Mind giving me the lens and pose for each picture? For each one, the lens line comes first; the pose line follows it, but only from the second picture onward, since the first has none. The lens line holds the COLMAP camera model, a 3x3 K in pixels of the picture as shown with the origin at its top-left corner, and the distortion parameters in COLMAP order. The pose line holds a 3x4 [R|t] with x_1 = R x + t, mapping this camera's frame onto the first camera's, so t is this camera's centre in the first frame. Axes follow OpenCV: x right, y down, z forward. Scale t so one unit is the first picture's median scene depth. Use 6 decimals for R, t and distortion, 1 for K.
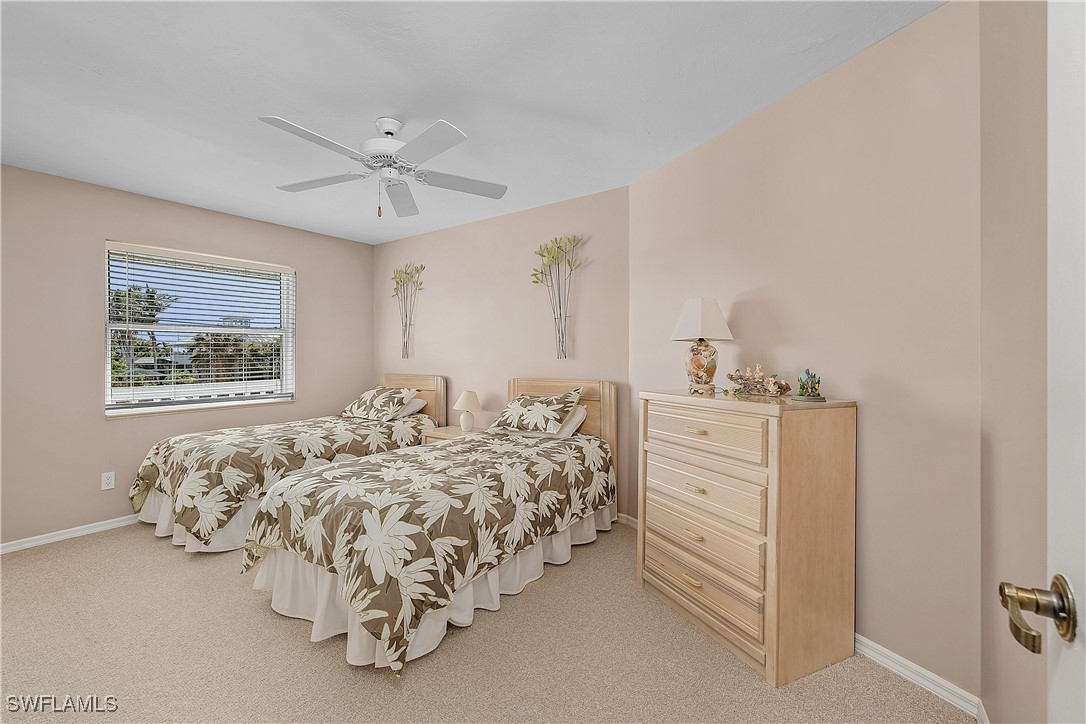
lens RADIAL K [[463.6, 0, 542.5], [0, 463.6, 358.0], [0, 0, 1]] dist [-0.001948, 0.000033]
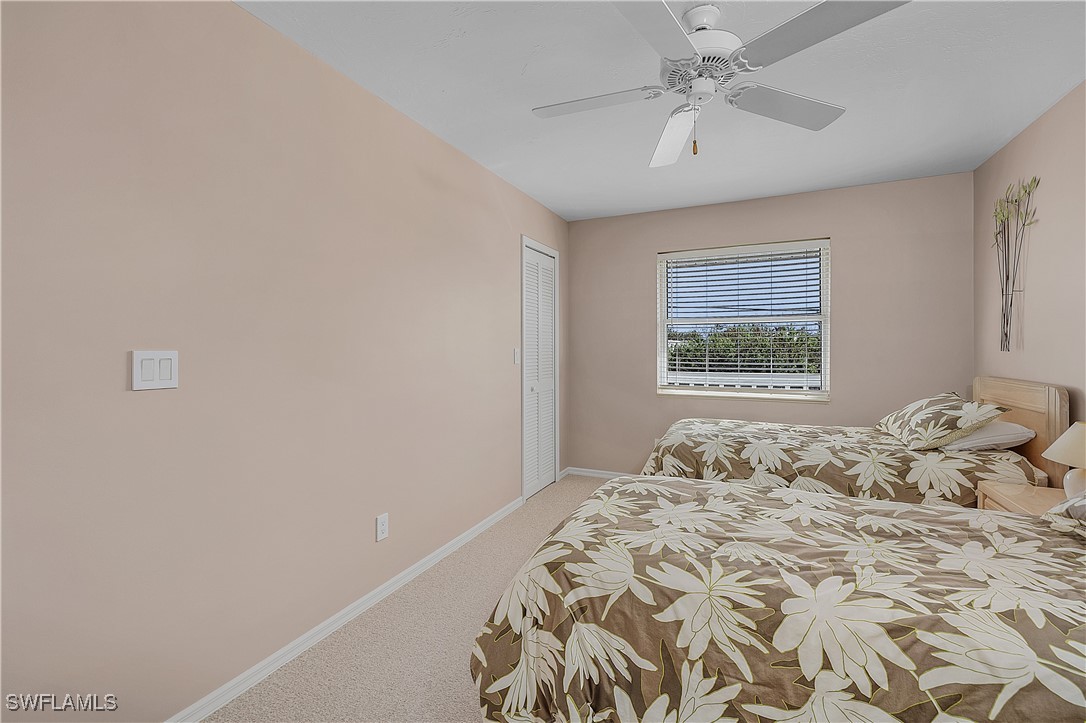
lens RADIAL K [[463.6, 0, 546.0], [0, 463.6, 347.9], [0, 0, 1]] dist [-0.001948, 0.000033]
pose [[0.170886, 0.006259, -0.985271, 0.235769], [-0.005033, 0.999972, 0.005480, -0.004351], [0.985278, 0.004022, 0.170913, 0.470888]]
